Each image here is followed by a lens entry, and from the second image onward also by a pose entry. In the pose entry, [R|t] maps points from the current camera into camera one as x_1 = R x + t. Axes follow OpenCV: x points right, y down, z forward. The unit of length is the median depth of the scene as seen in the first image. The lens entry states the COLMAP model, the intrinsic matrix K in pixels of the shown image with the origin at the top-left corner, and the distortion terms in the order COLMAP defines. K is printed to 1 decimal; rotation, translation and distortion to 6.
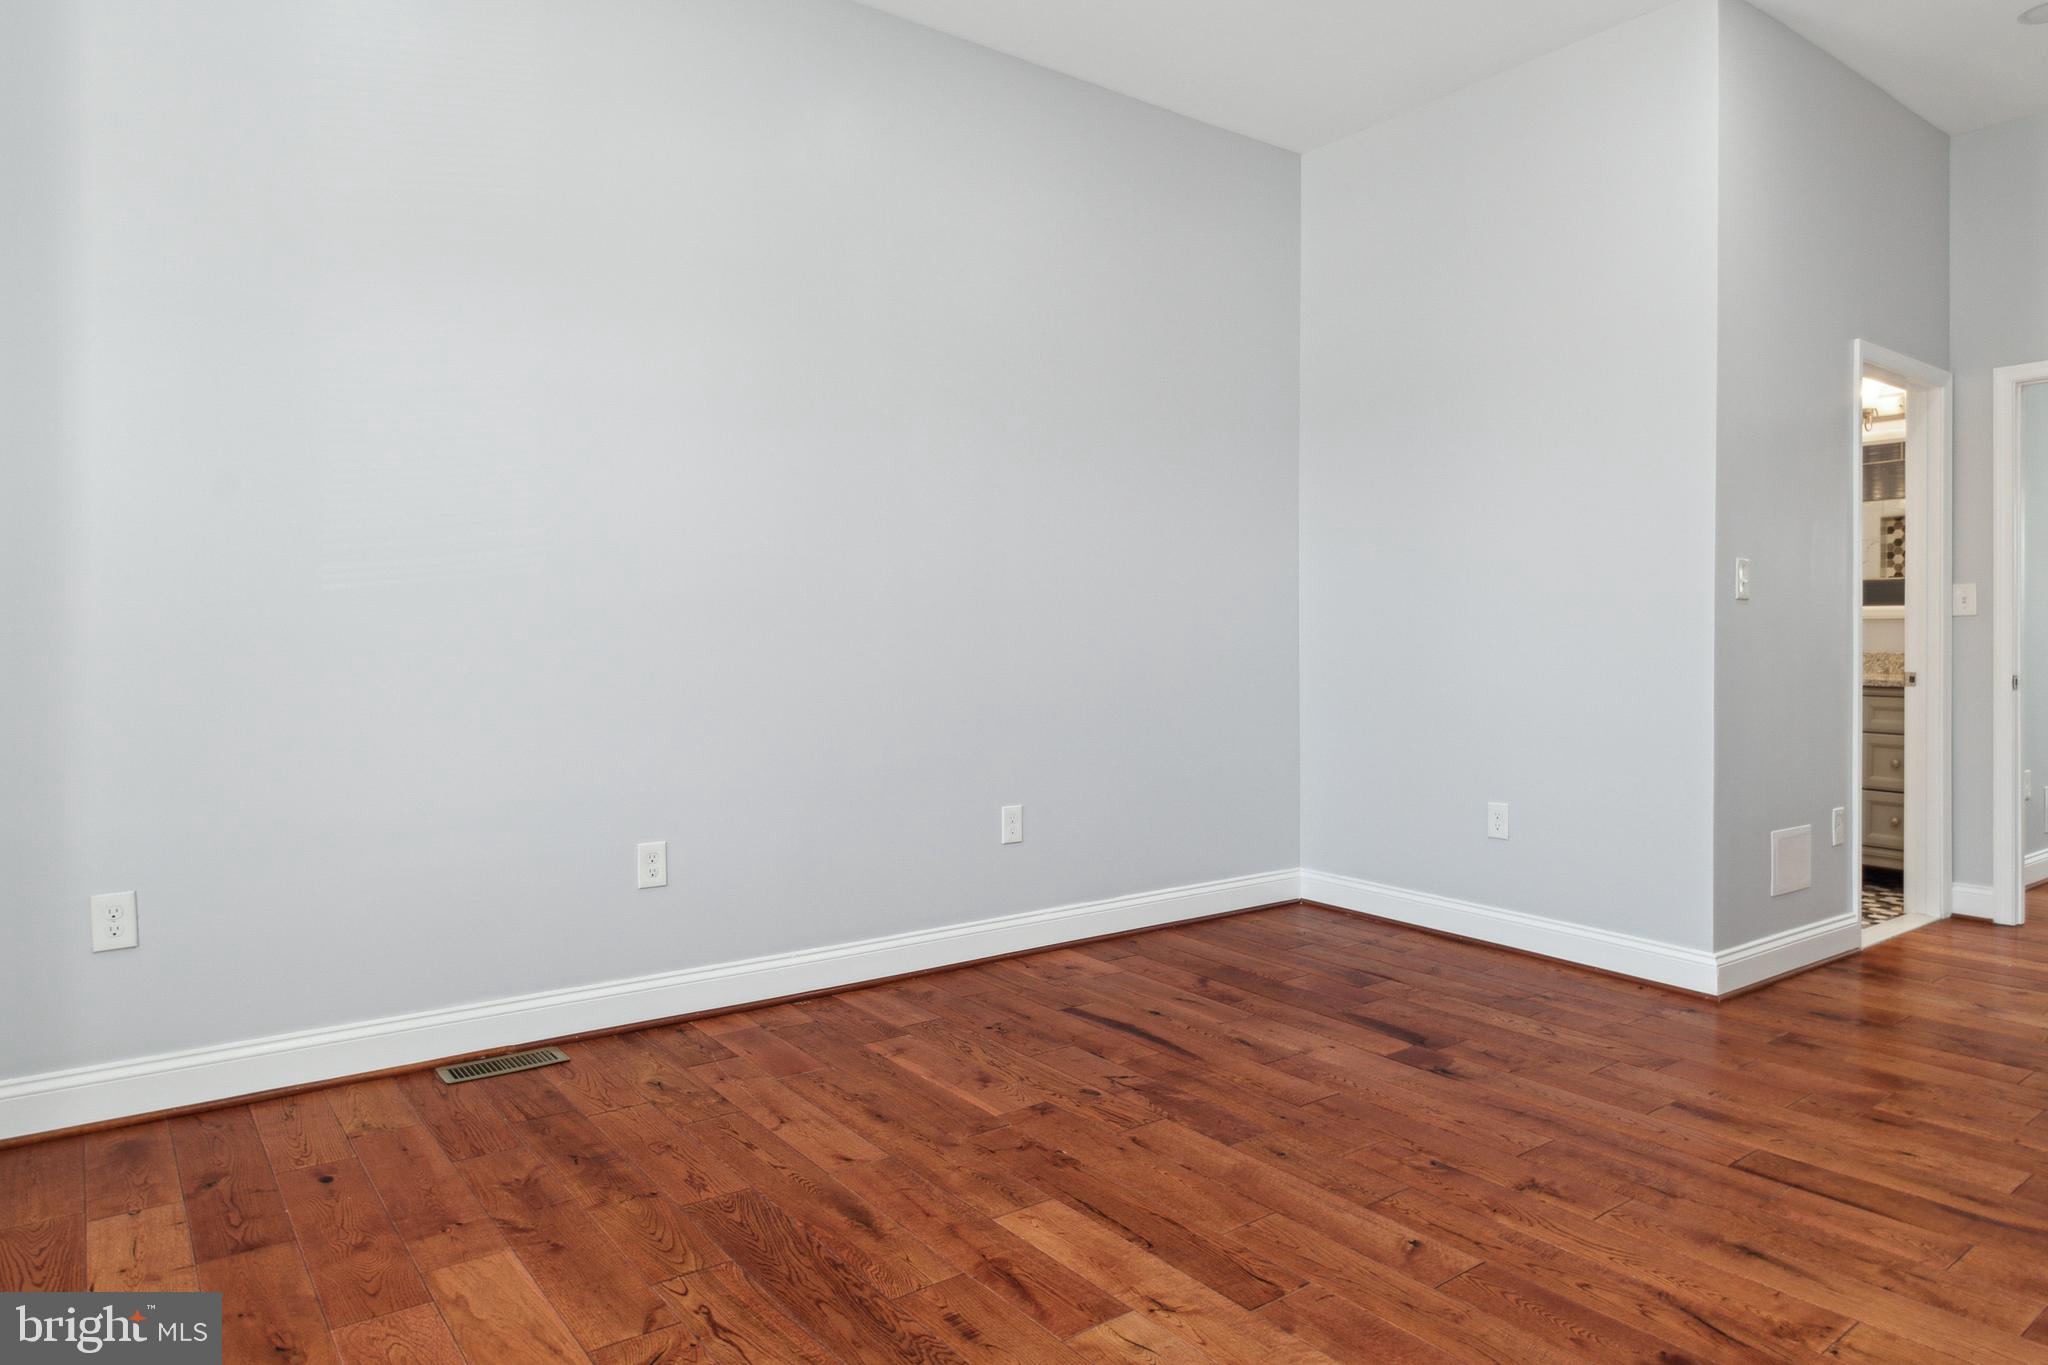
lens RADIAL K [[1257.4, 0, 1027.9], [0, 1257.4, 670.7], [0, 0, 1]] dist [-0.005606, -0.000867]
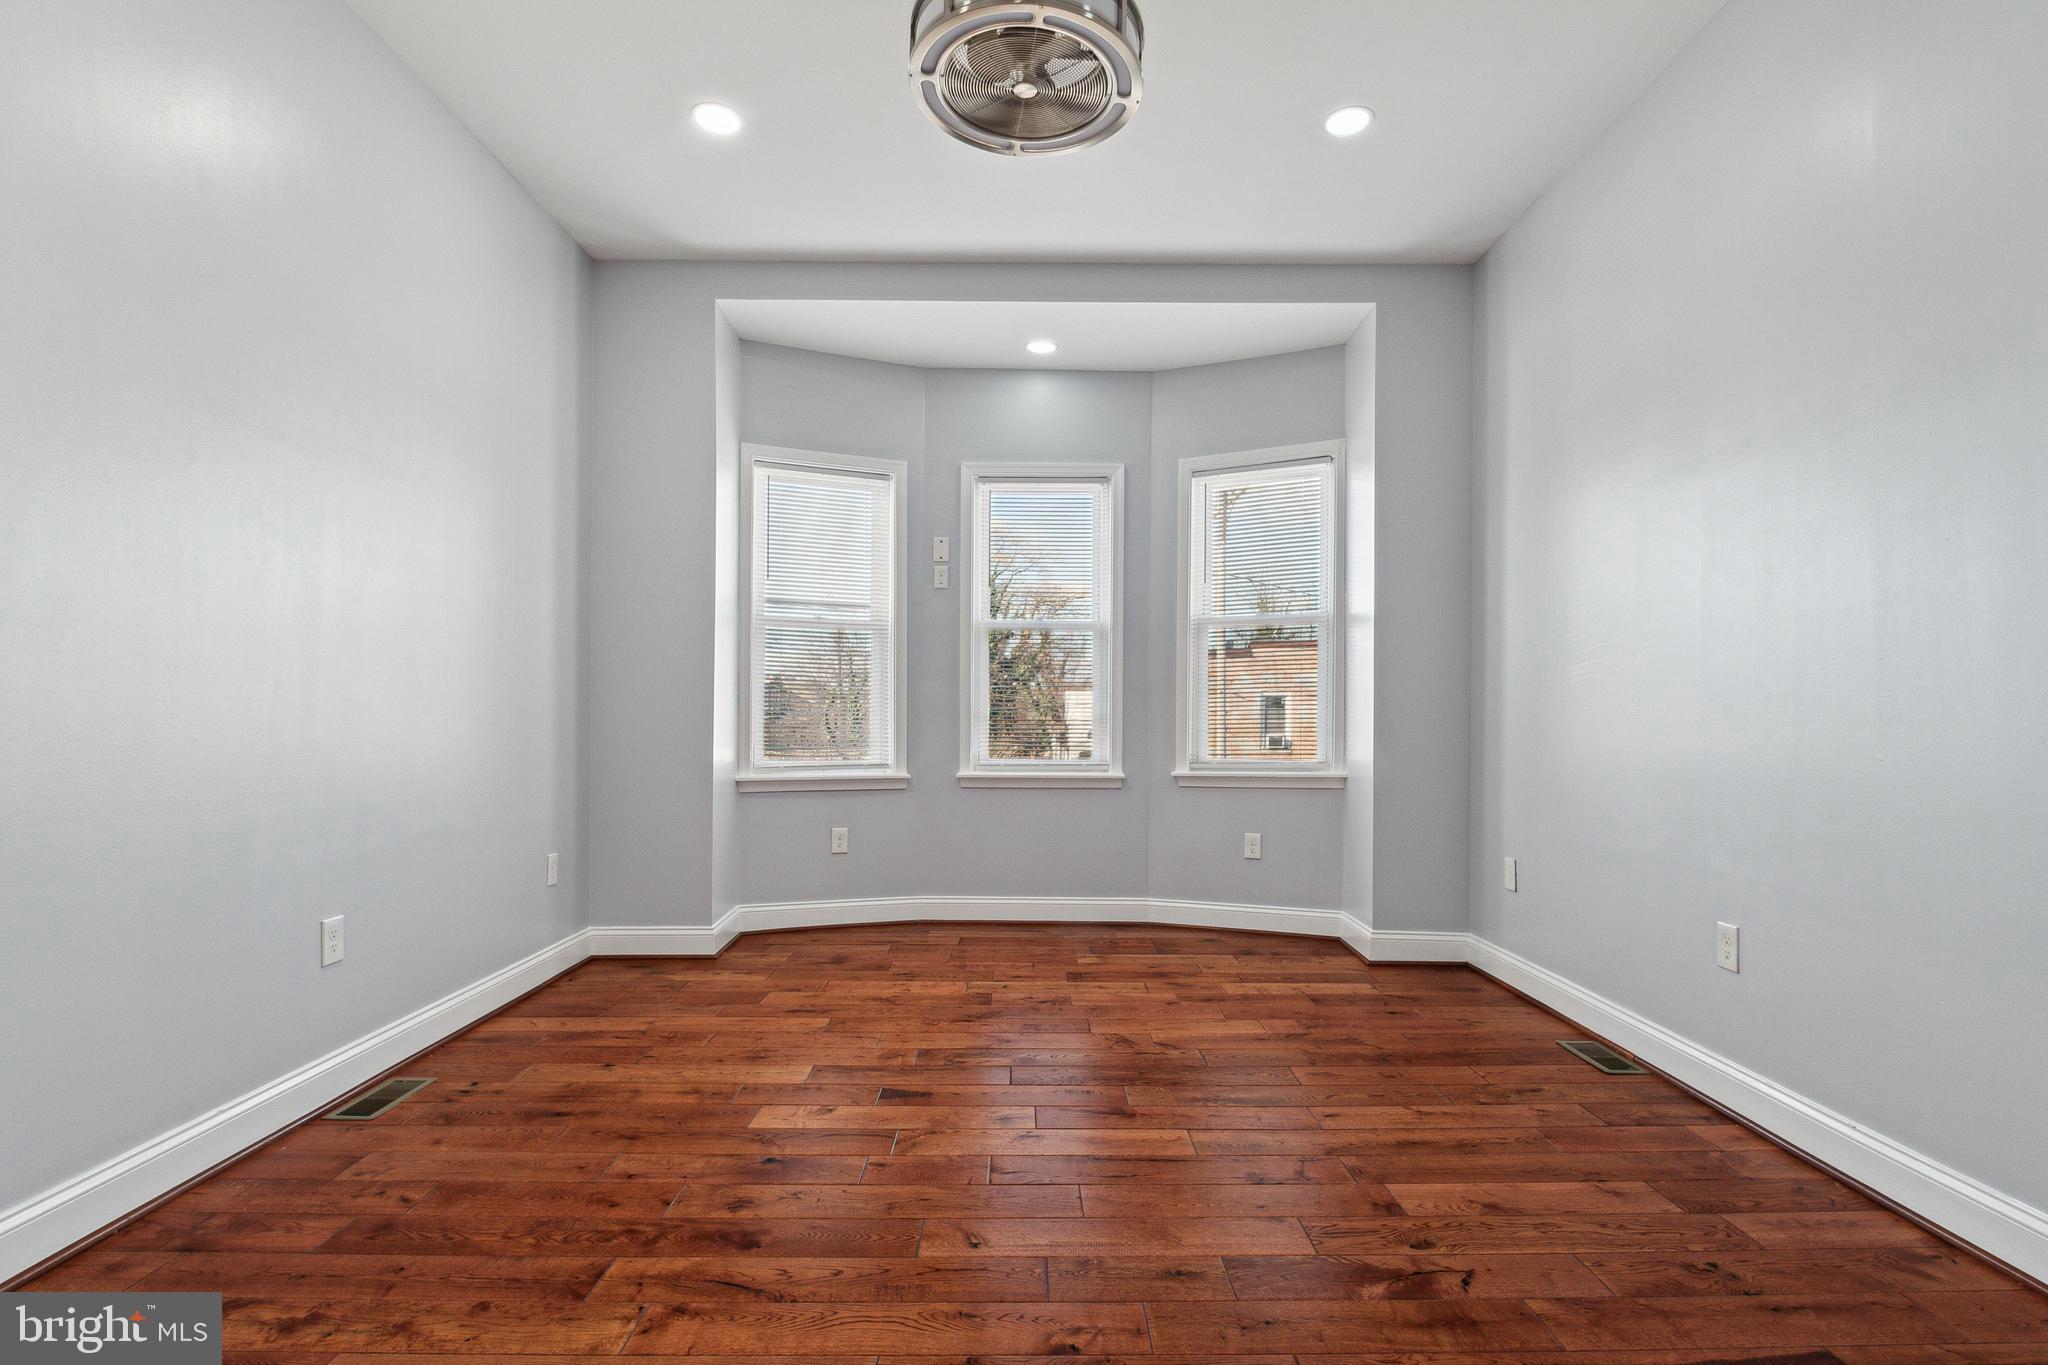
lens RADIAL K [[987.6, 0, 1030.5], [0, 987.6, 693.4], [0, 0, 1]] dist [0.001991, -0.001797]
pose [[-0.600423, -0.020979, -0.799408, 0.794842], [-0.023896, 0.999680, -0.008287, -0.030736], [0.799326, 0.014127, -0.600732, 1.242564]]
